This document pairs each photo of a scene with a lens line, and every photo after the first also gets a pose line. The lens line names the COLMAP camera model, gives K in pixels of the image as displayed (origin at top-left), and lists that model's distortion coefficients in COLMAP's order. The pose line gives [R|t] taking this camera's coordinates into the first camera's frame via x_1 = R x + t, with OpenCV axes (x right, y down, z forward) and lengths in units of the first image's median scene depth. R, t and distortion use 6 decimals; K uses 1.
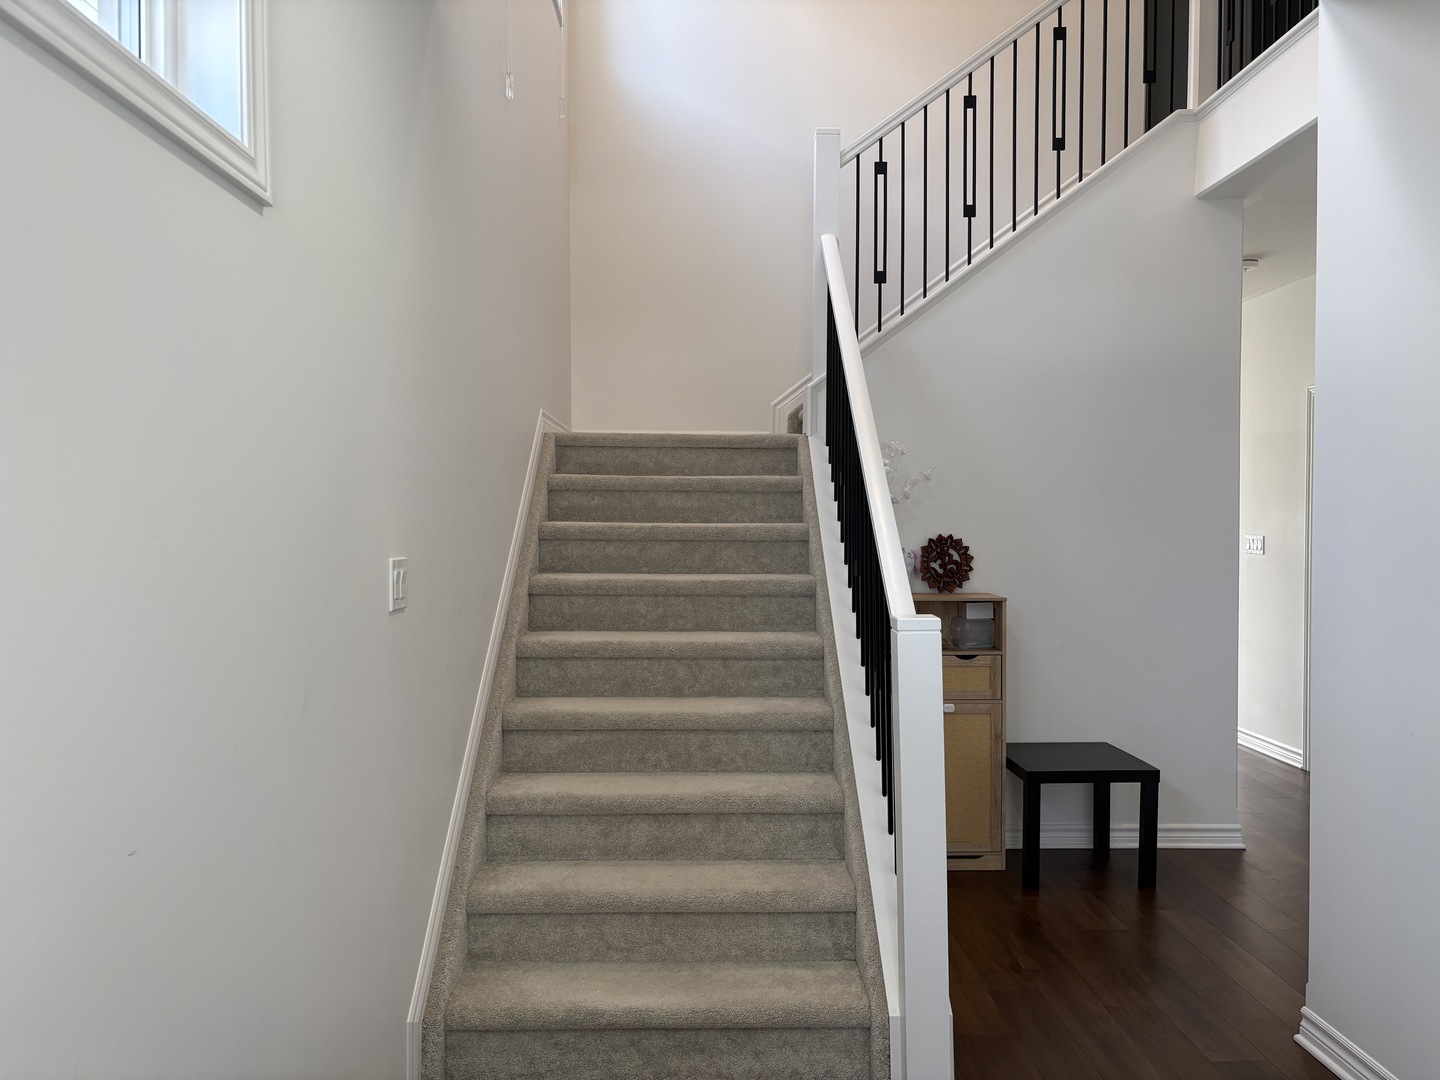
lens RADIAL K [[1102.4, 0, 716.7], [0, 1102.4, 537.5], [0, 0, 1]] dist [0.049638, -0.006693]
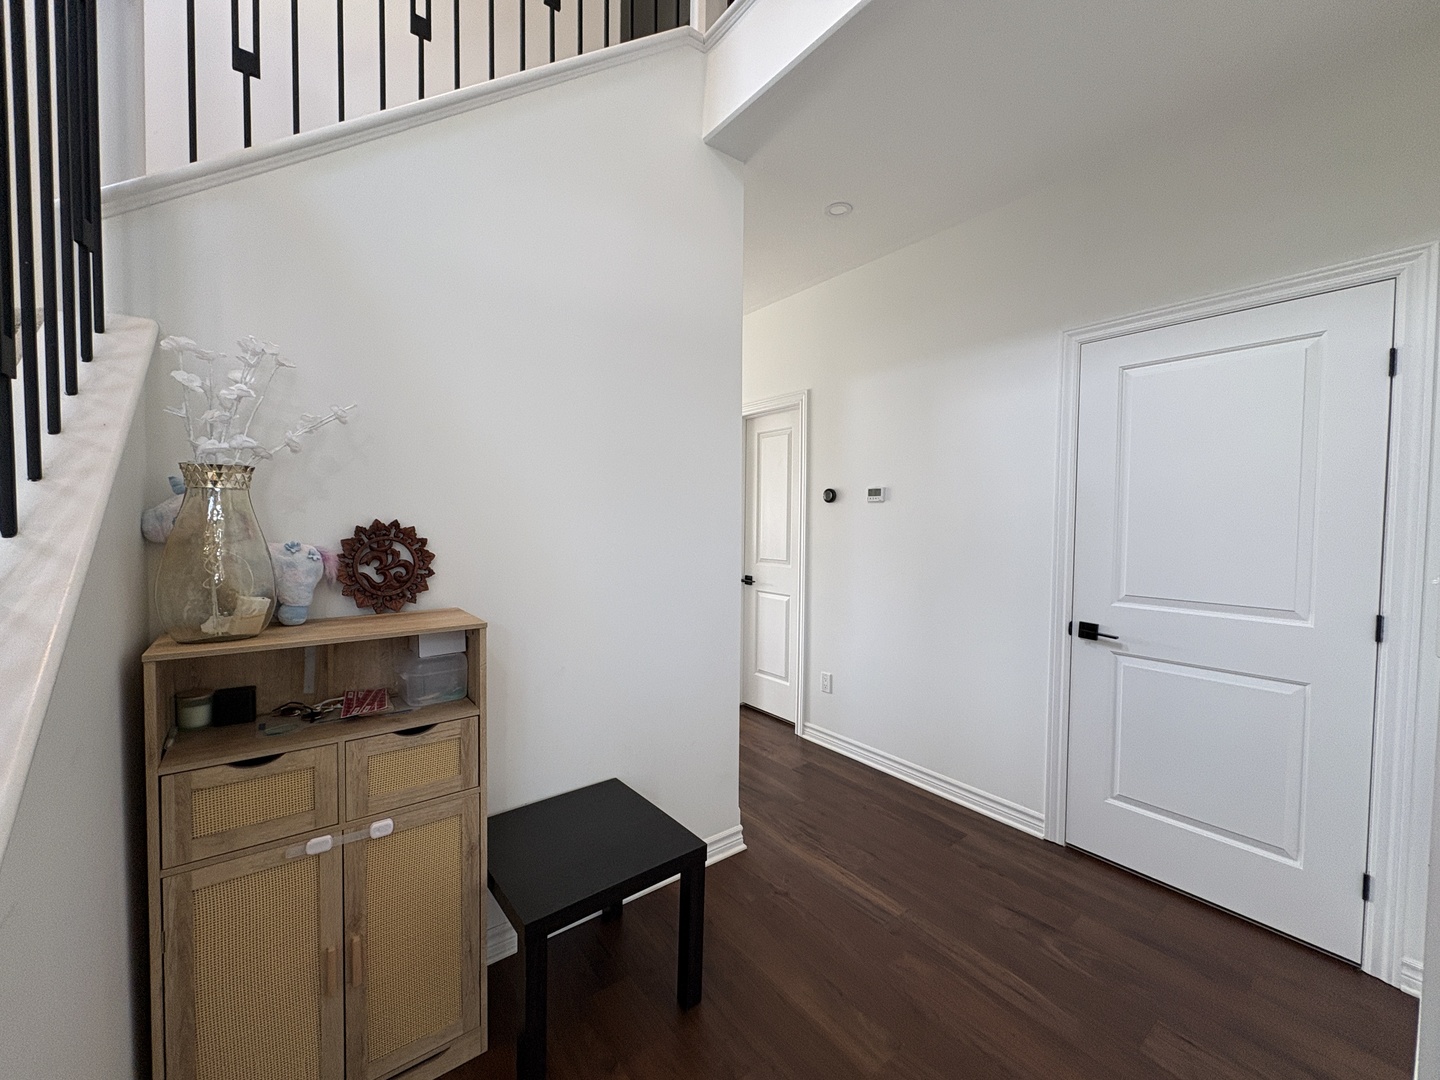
lens RADIAL K [[580.0, 0, 715.0], [0, 580.0, 545.5], [0, 0, 1]] dist [0.001723, 0.000173]
pose [[0.812033, -0.016406, 0.583381, 0.166365], [-0.000064, 0.999602, 0.028200, 0.002234], [-0.583611, -0.022937, 0.811709, 0.622390]]
